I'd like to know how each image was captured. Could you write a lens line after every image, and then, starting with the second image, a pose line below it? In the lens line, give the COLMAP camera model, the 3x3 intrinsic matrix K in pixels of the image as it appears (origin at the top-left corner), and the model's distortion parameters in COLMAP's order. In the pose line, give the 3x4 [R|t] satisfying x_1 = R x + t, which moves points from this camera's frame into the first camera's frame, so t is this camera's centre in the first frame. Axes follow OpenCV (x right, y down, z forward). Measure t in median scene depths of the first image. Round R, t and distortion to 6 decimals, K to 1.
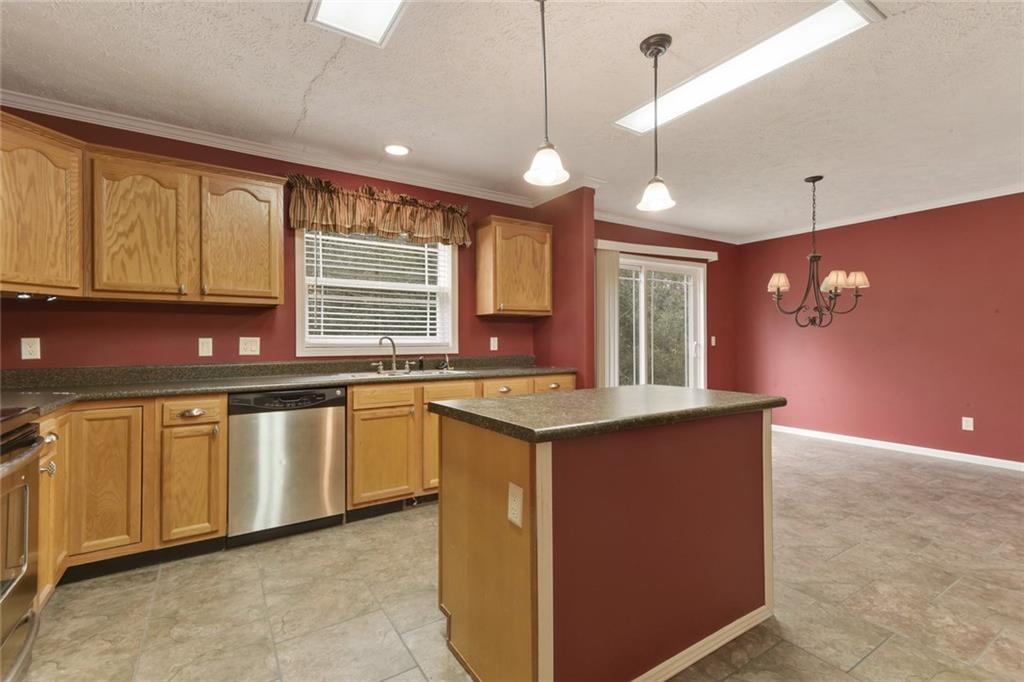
lens RADIAL K [[463.8, 0, 507.3], [0, 463.8, 342.7], [0, 0, 1]] dist [0.019582, -0.000331]
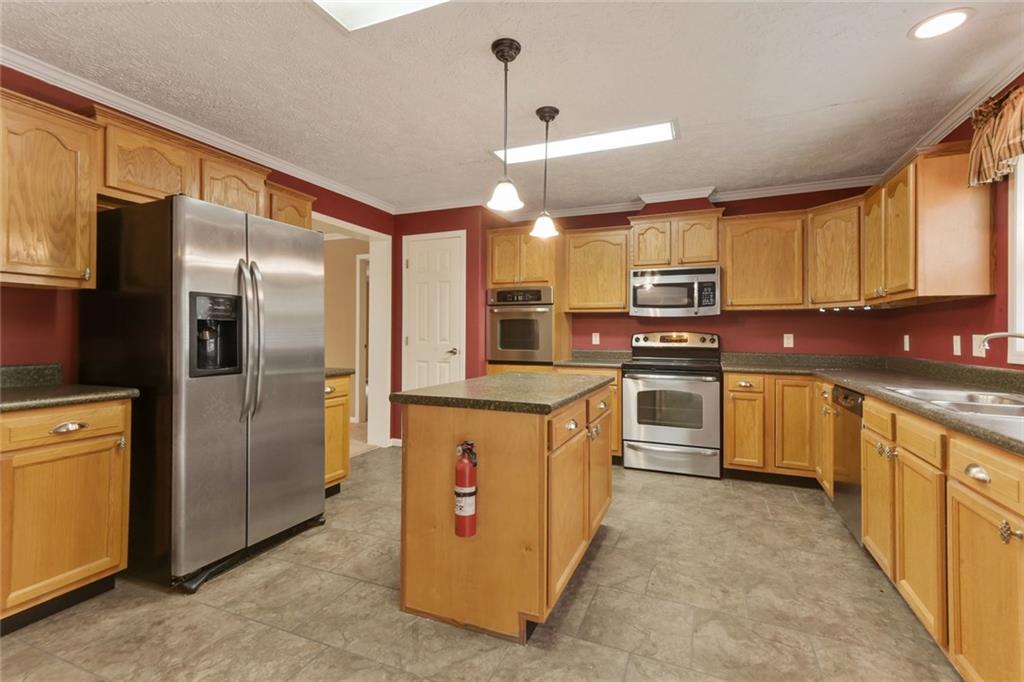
lens RADIAL K [[463.8, 0, 507.3], [0, 463.8, 342.7], [0, 0, 1]] dist [0.019582, -0.000331]
pose [[-0.829244, 0.008843, -0.558817, 0.826939], [-0.006846, 0.999639, 0.025978, -0.018150], [0.558845, 0.025368, -0.828884, 1.727198]]
